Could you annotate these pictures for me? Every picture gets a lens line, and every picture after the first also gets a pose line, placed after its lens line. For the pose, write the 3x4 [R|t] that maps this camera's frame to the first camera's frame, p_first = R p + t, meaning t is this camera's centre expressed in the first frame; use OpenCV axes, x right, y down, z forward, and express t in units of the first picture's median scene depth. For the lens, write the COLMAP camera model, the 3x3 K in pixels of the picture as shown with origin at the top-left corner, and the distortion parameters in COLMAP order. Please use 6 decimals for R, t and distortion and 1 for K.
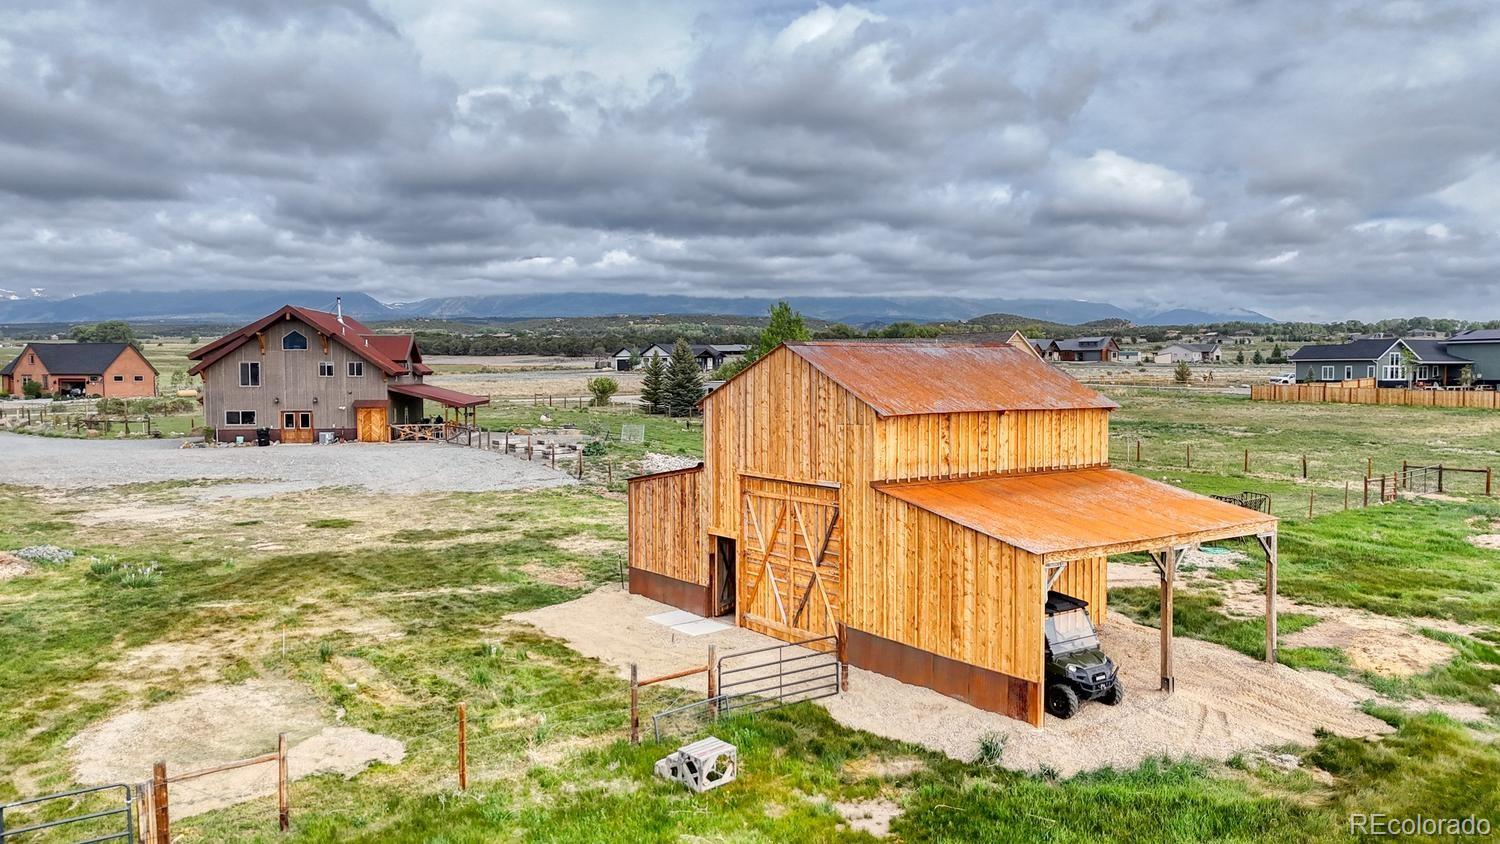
lens RADIAL K [[1106.9, 0, 759.1], [0, 1106.9, 422.0], [0, 0, 1]] dist [0.047776, -0.049905]
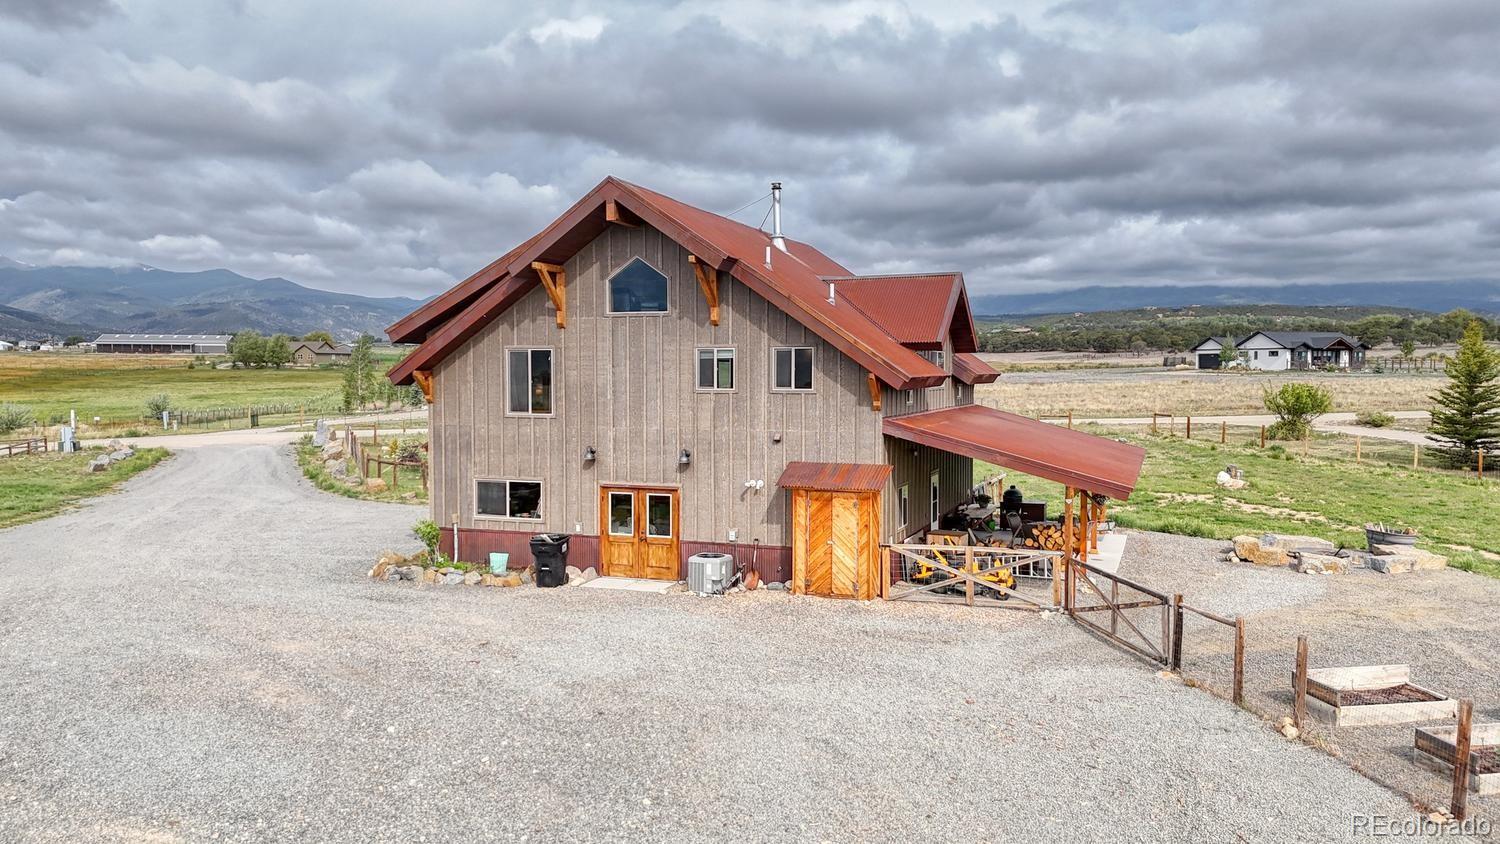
lens RADIAL K [[1106.9, 0, 759.1], [0, 1106.9, 422.0], [0, 0, 1]] dist [0.047776, -0.049905]
pose [[0.899297, 0.024199, -0.436669, -0.228146], [-0.023198, 0.999702, 0.007625, -0.034025], [0.436723, 0.003272, 0.899590, 0.700951]]
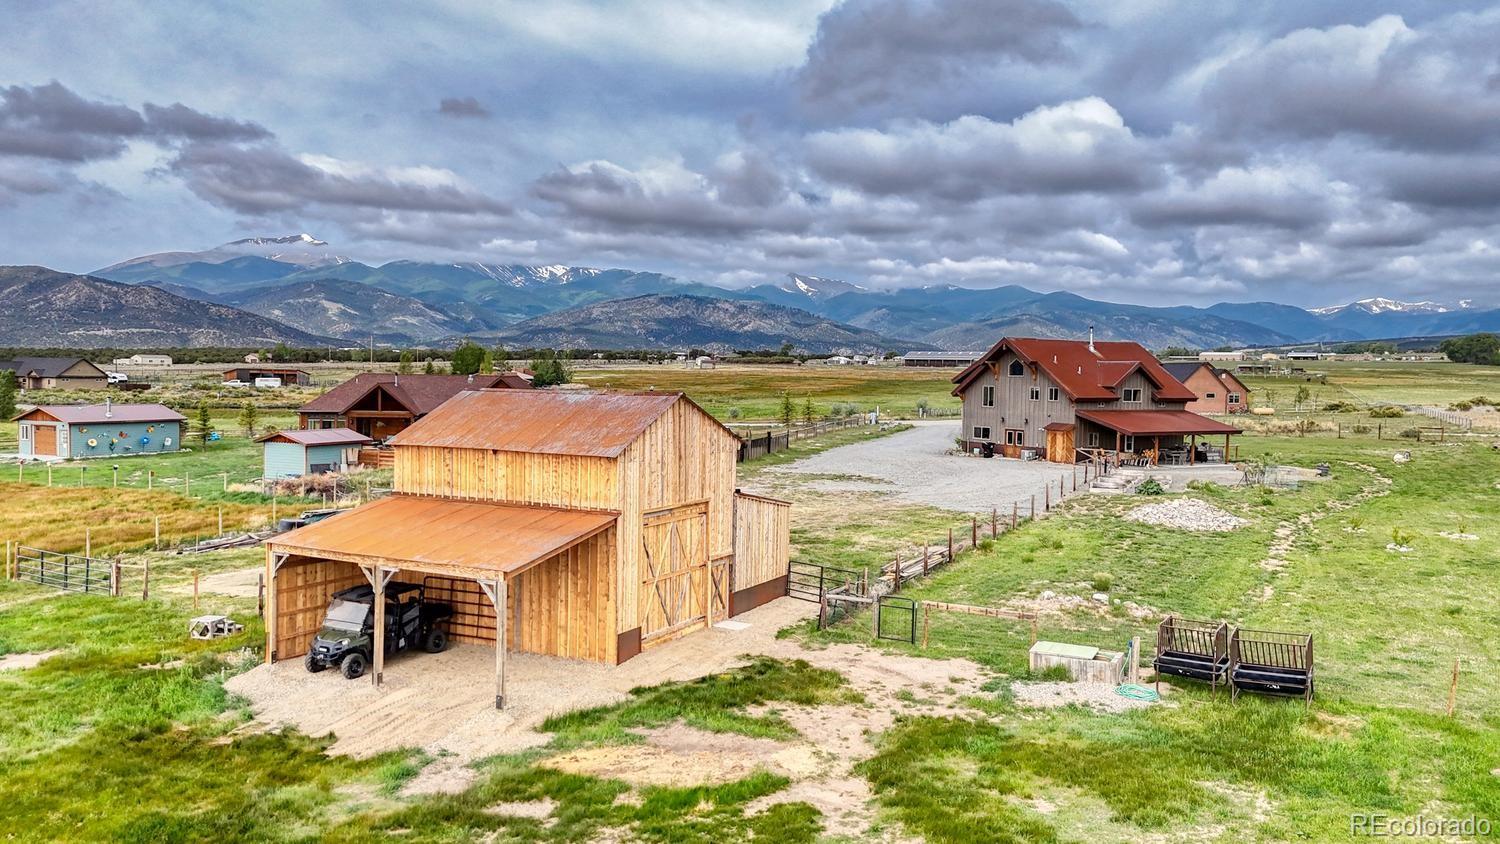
lens RADIAL K [[1135.6, 0, 751.7], [0, 1135.6, 371.8], [0, 0, 1]] dist [0.034013, -0.000693]
pose [[0.431083, 0.008641, -0.902271, 0.518510], [-0.058993, 0.998085, -0.018627, -0.031541], [0.900382, 0.061257, 0.430767, 0.252385]]
